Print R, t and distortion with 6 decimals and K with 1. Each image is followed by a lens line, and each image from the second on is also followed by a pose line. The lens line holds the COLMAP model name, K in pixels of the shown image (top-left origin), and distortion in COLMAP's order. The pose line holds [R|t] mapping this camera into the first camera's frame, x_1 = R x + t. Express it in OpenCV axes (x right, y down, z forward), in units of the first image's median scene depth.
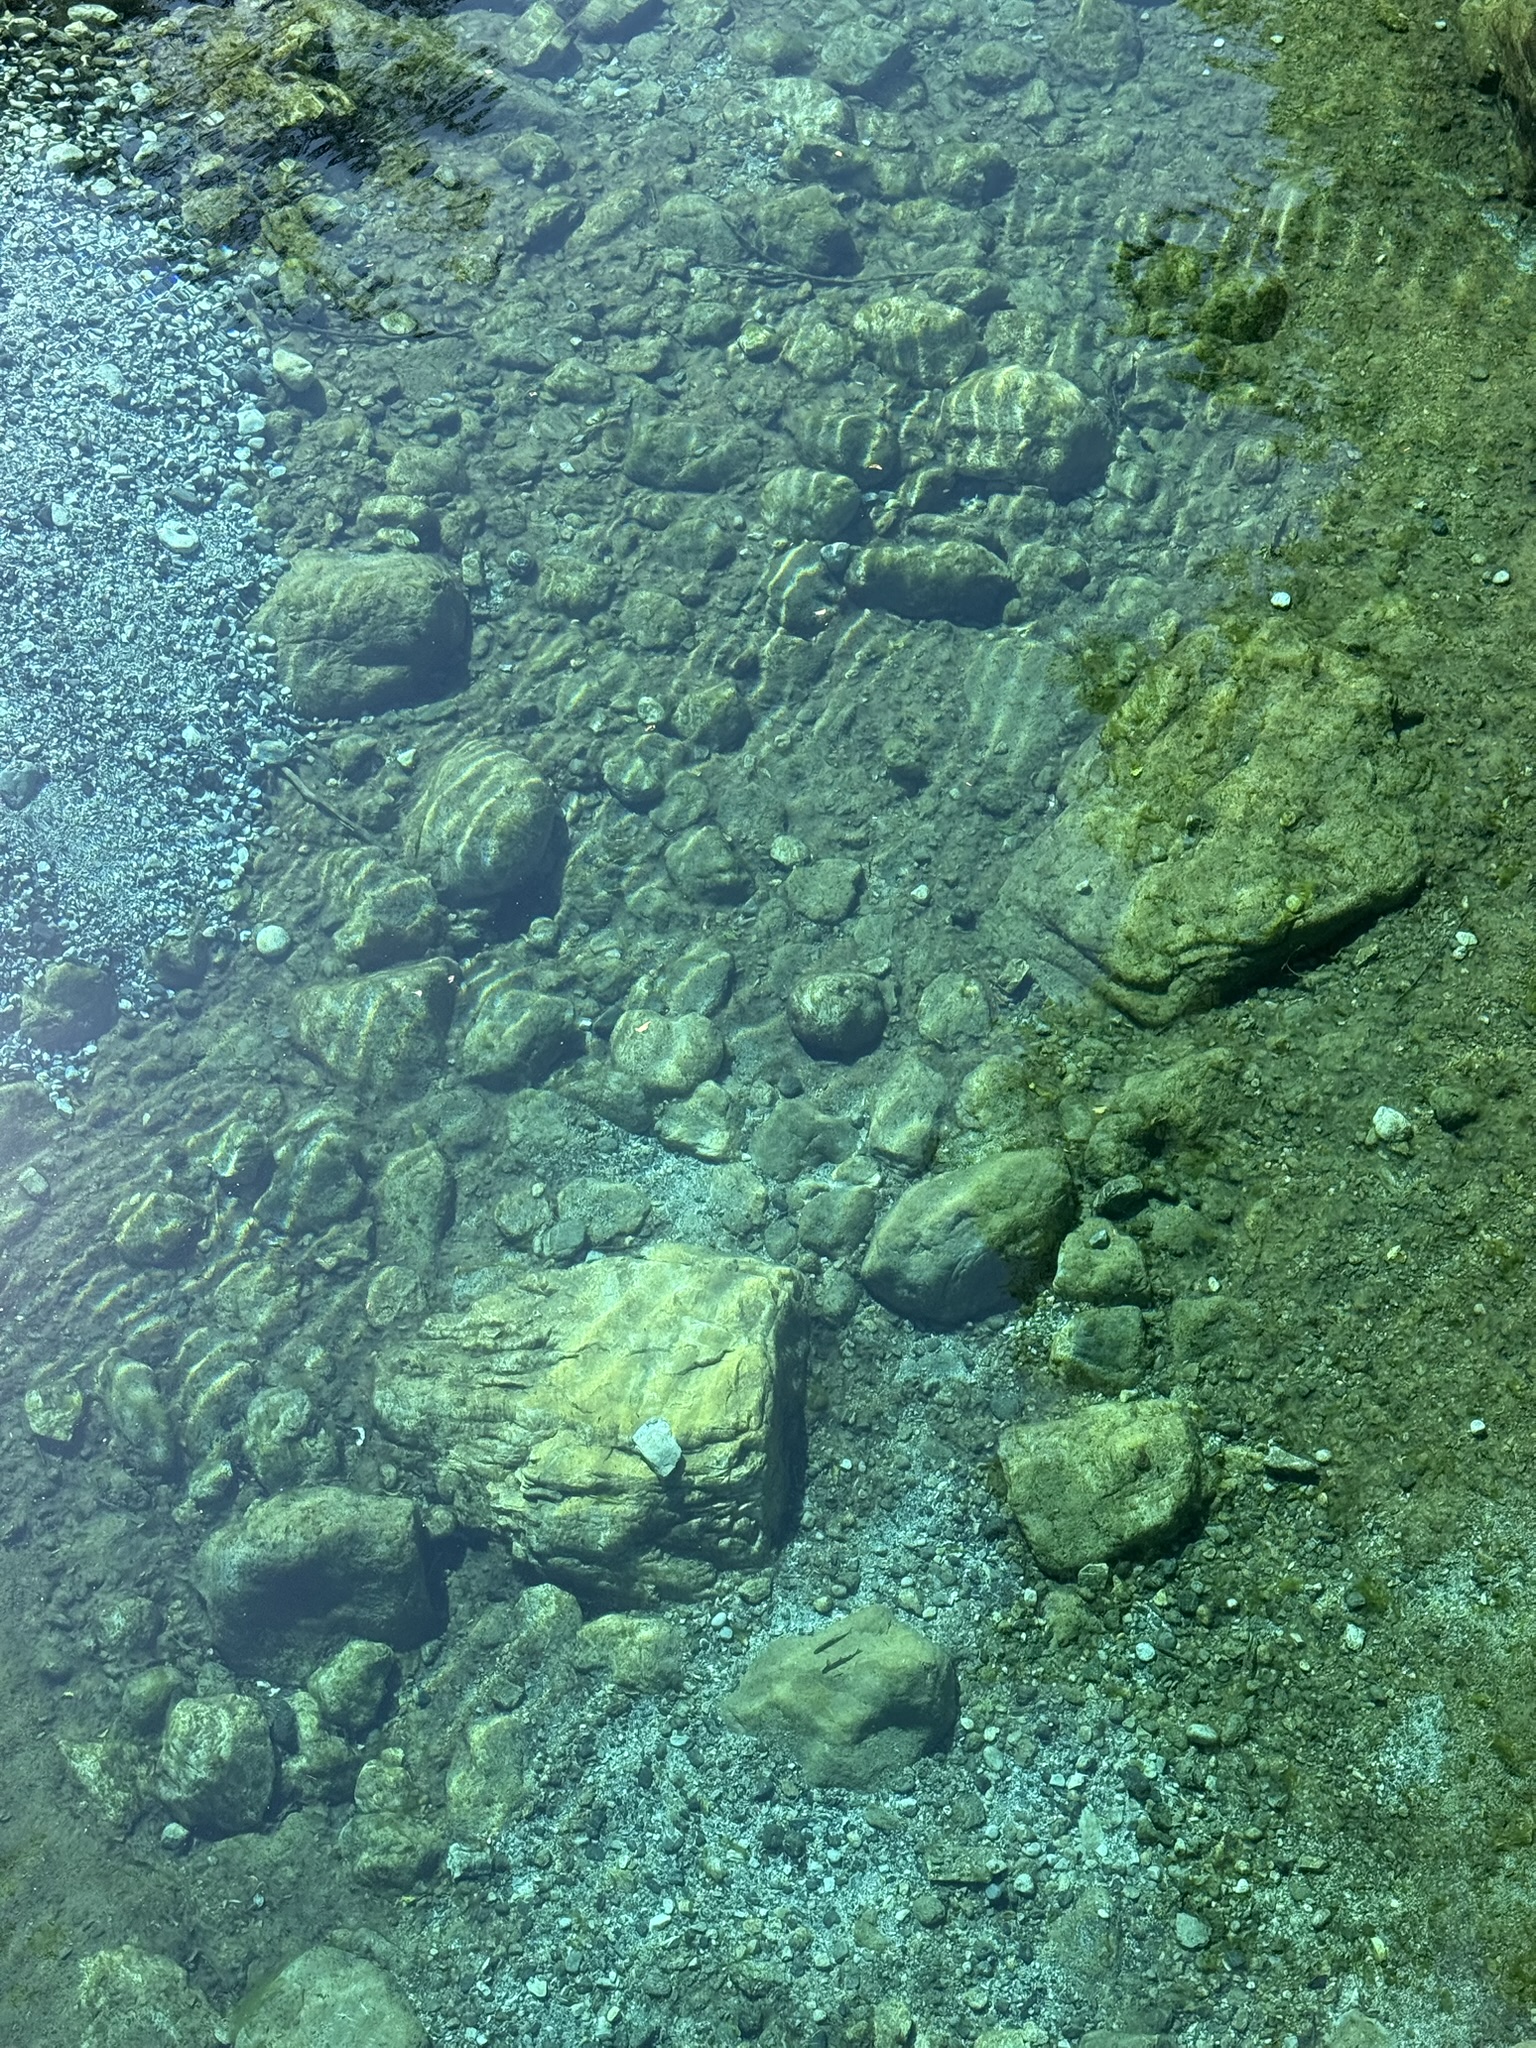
lens RADIAL K [[2875.2, 0, 768.0], [0, 2875.2, 1024.0], [0, 0, 1]] dist [0.024597, 0.000000]
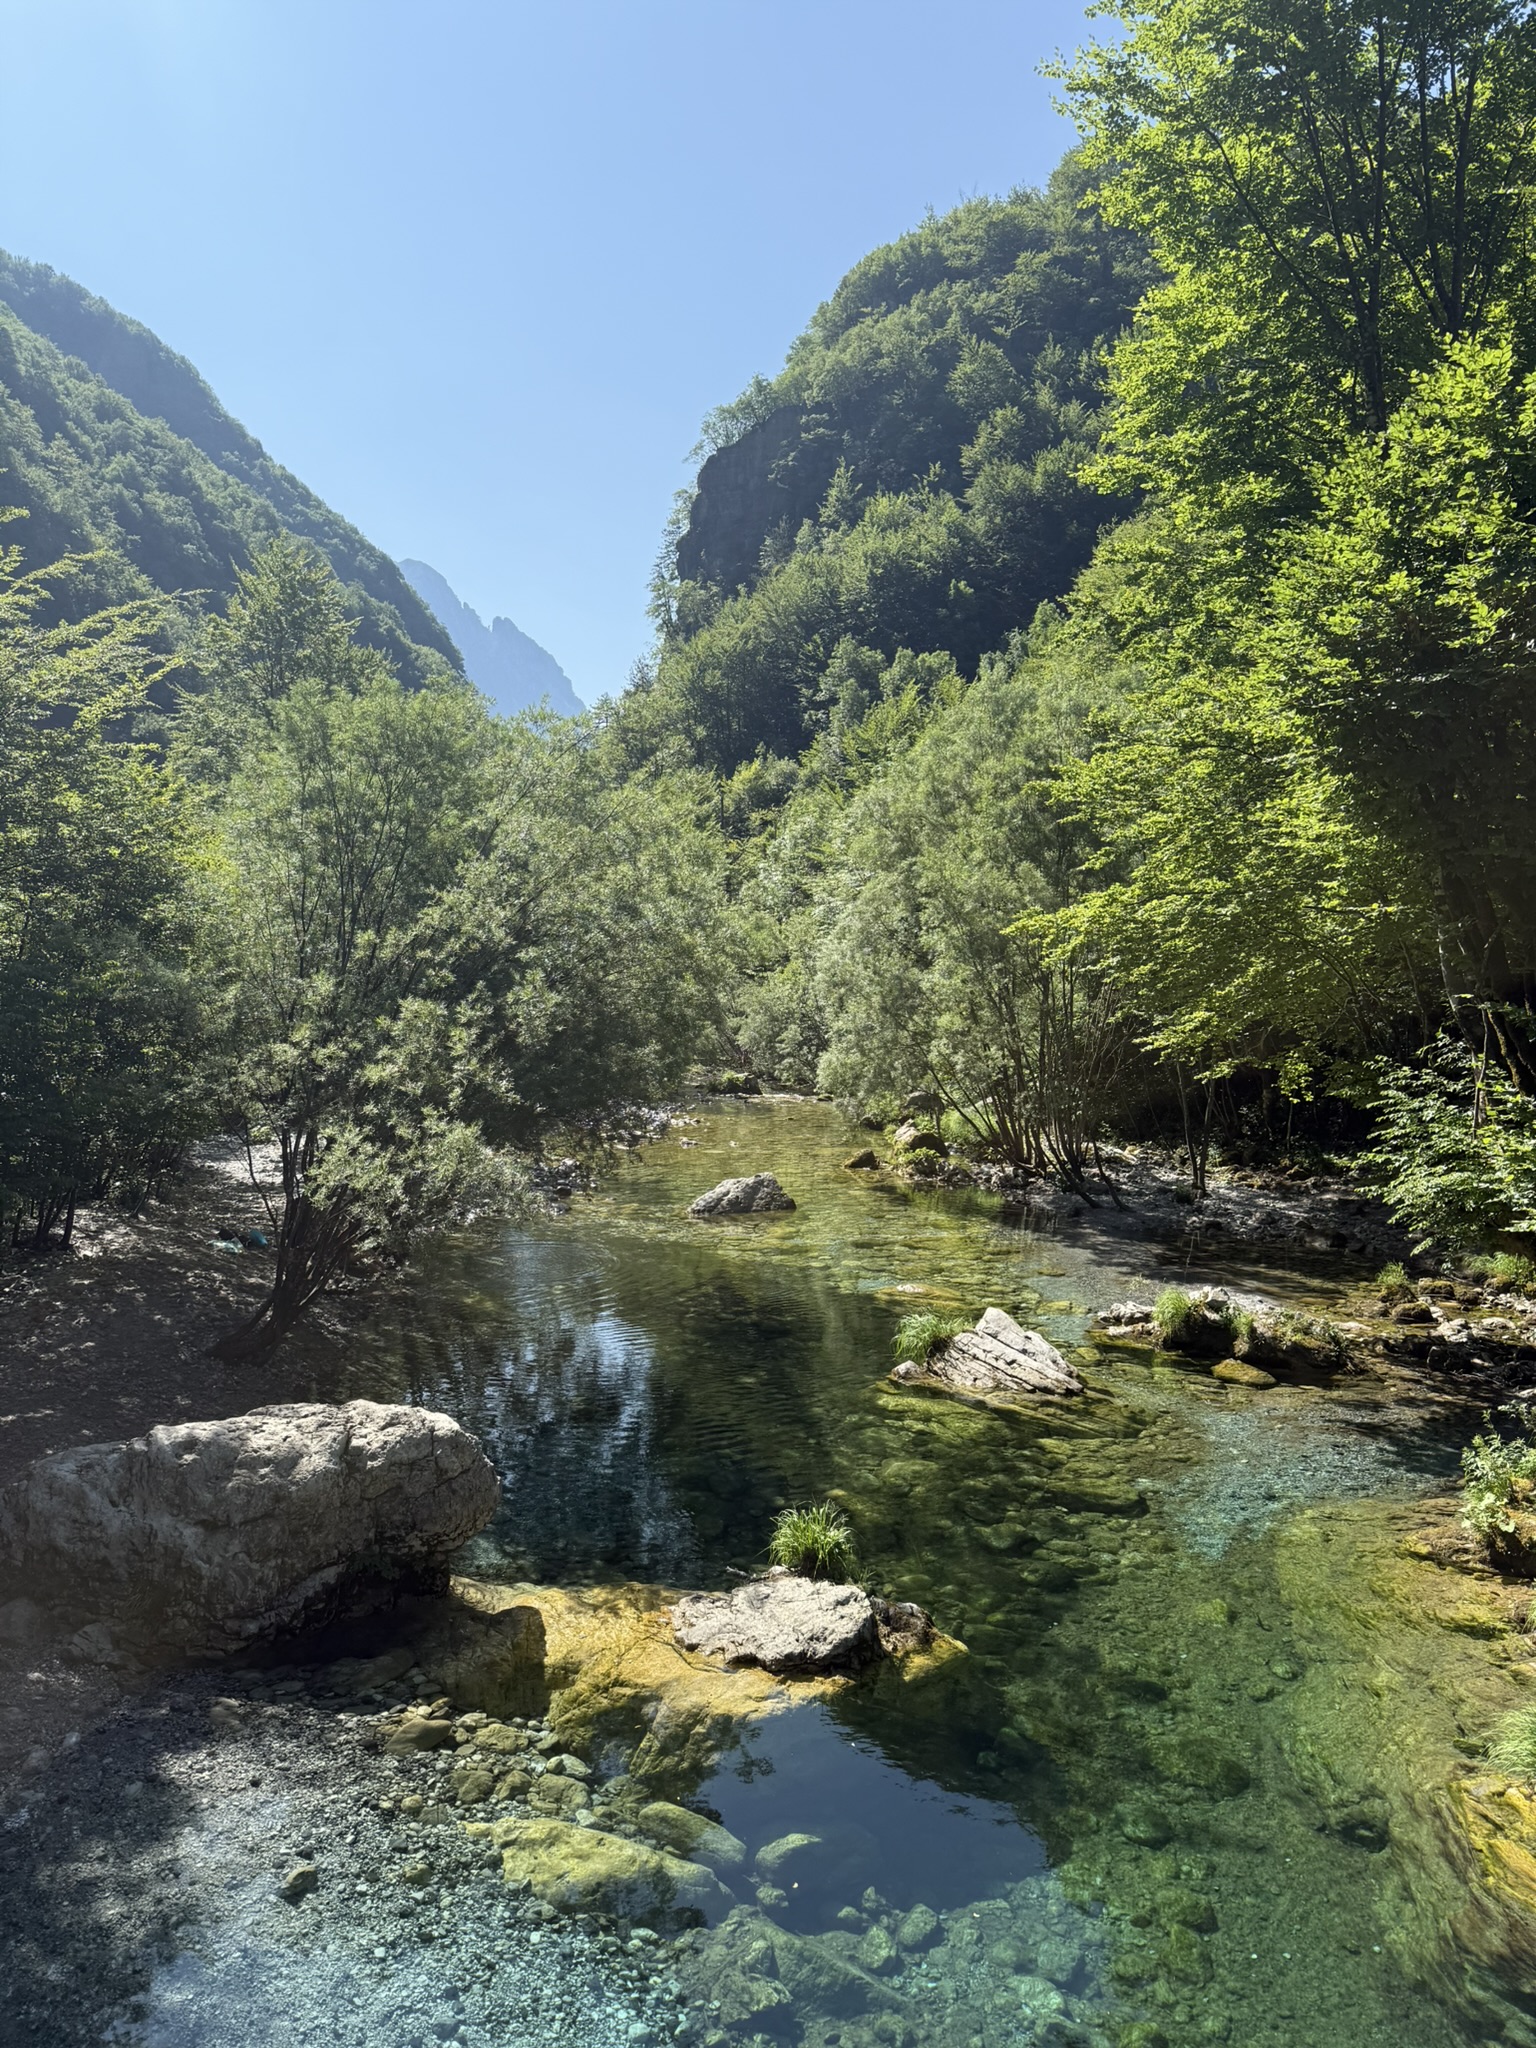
lens RADIAL K [[1433.5, 0, 768.3], [0, 1433.5, 1026.8], [0, 0, 1]] dist [-0.000893, 0.001196]
pose [[0.999596, -0.004372, -0.028090, -0.132203], [-0.018971, 0.633319, -0.773658, -0.025602], [0.021172, 0.773878, 0.632980, 0.019704]]
